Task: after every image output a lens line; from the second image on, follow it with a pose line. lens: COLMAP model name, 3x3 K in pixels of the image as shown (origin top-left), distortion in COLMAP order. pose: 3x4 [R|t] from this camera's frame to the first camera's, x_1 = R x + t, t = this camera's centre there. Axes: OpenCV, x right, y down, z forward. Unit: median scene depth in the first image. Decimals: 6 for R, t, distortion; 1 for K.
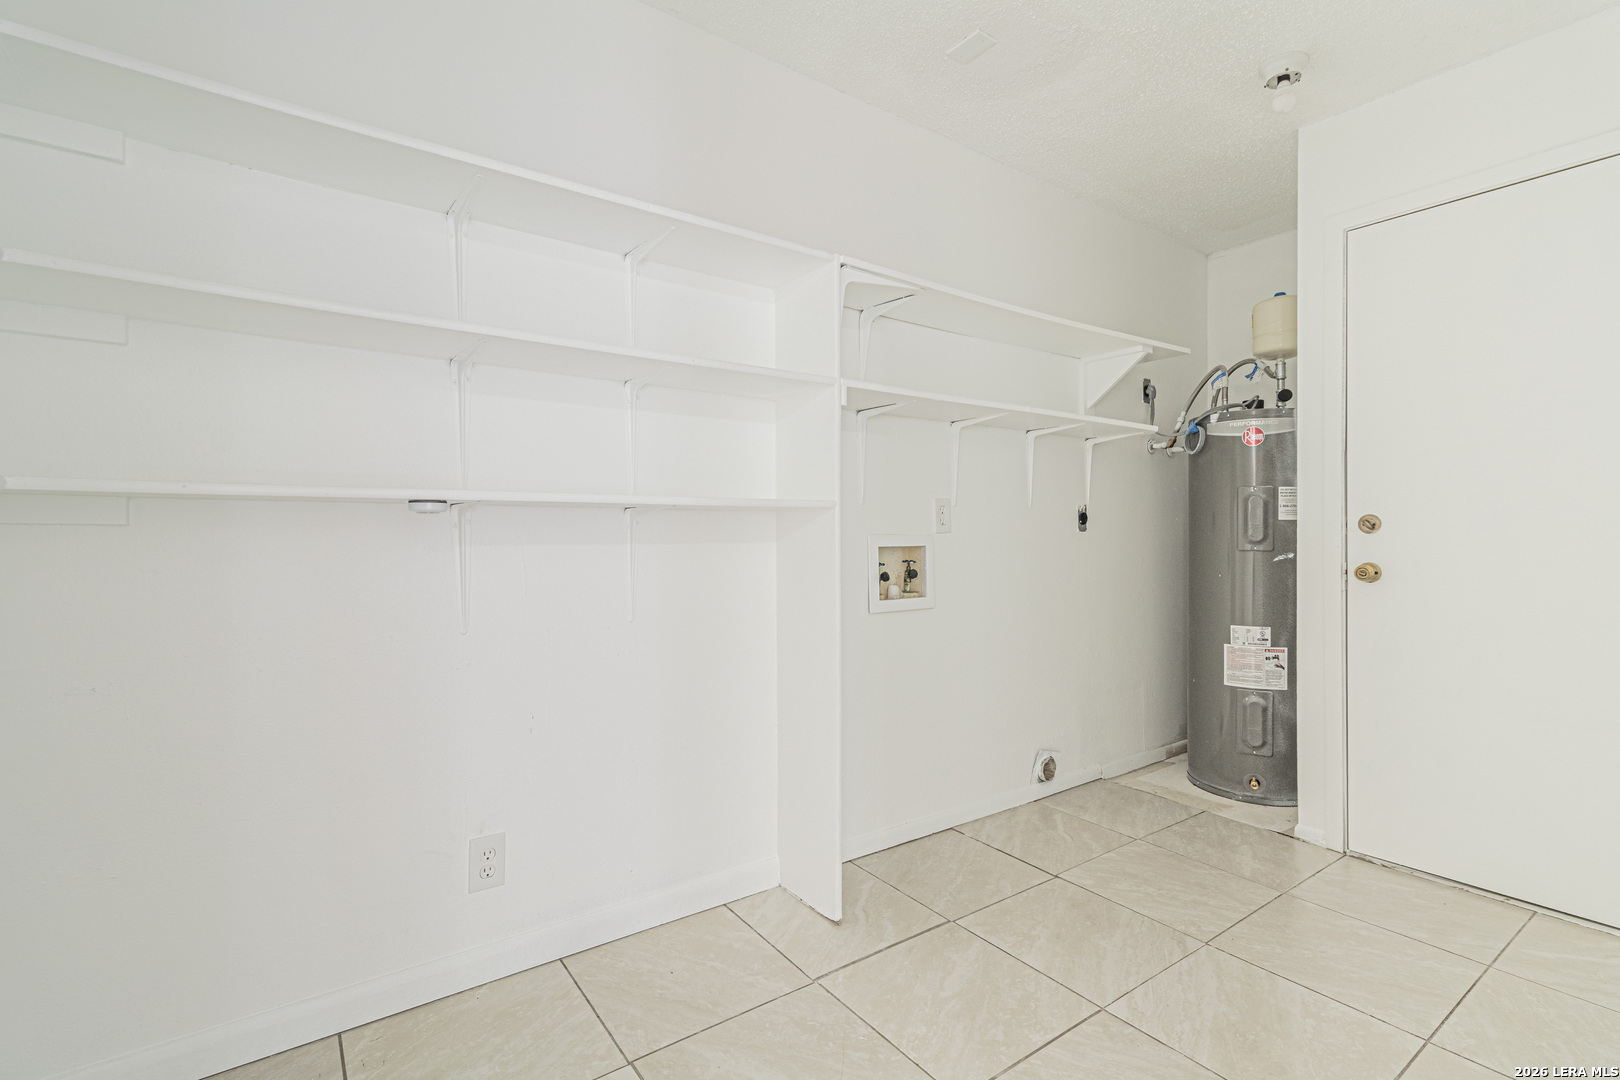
lens RADIAL K [[759.9, 0, 816.9], [0, 759.9, 537.6], [0, 0, 1]] dist [0.003550, 0.000885]
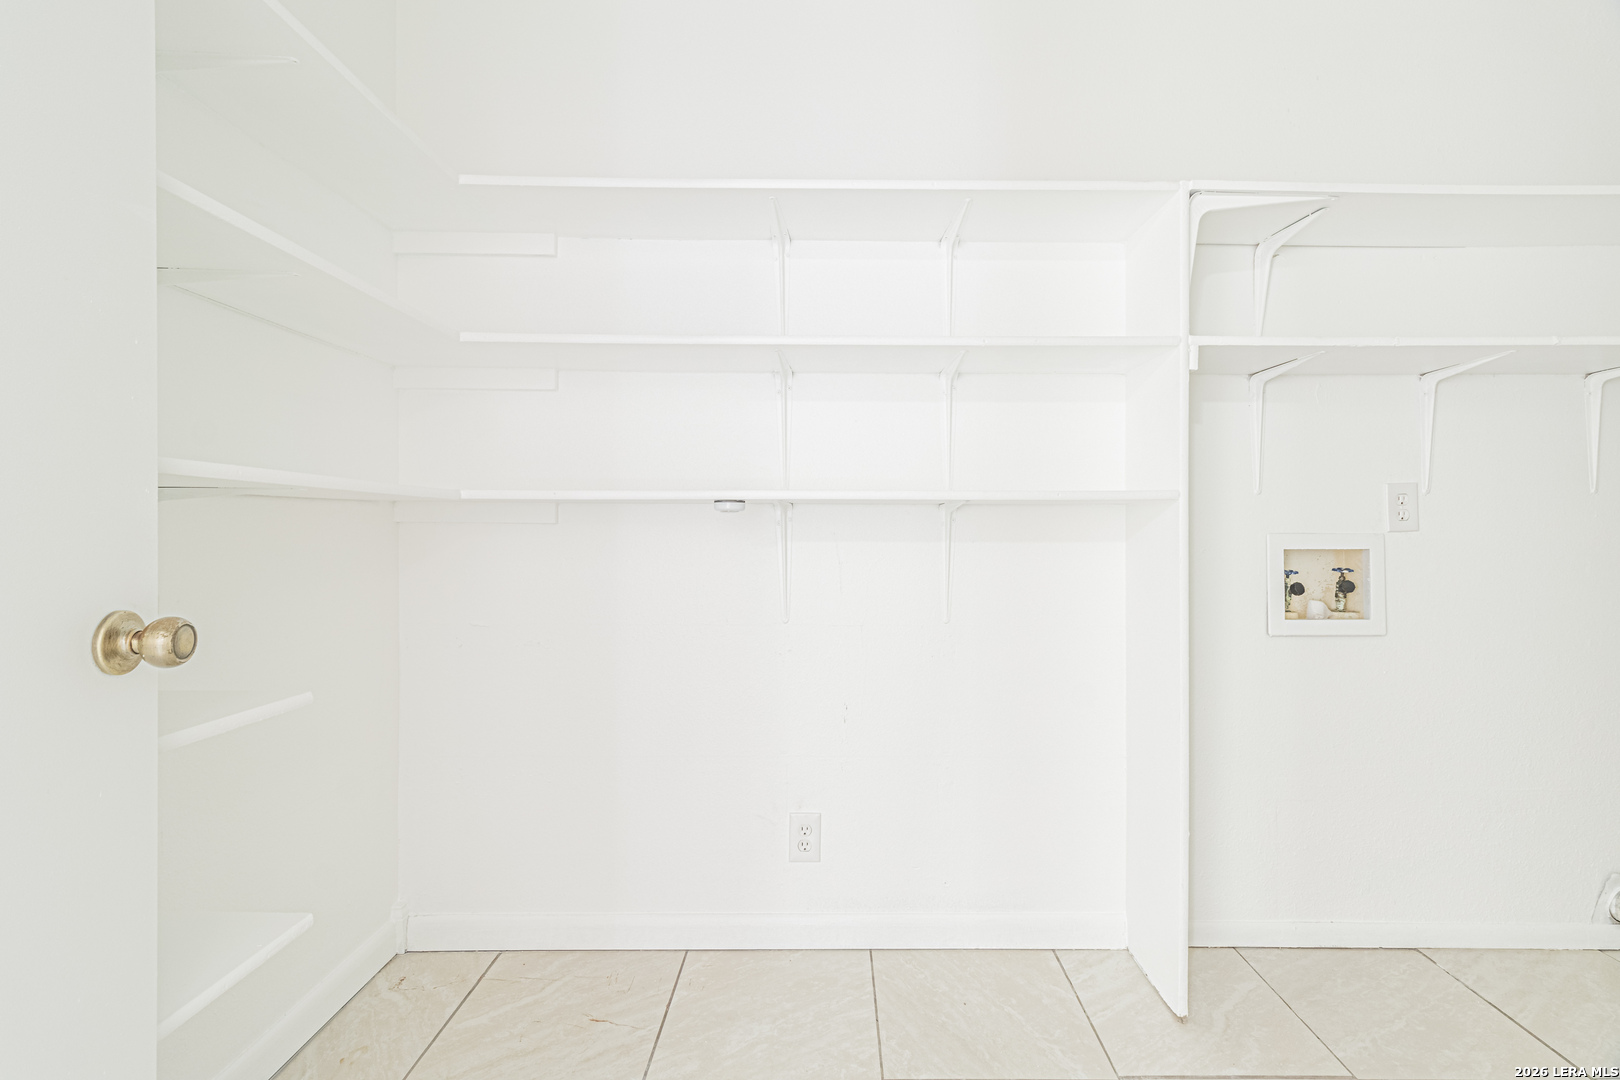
lens RADIAL K [[759.9, 0, 813.7], [0, 759.9, 535.8], [0, 0, 1]] dist [0.003550, 0.000885]
pose [[0.808141, 0.006746, -0.588950, 0.176679], [-0.006479, 0.999976, 0.002563, -0.000441], [0.588953, 0.001744, 0.808165, 0.121567]]
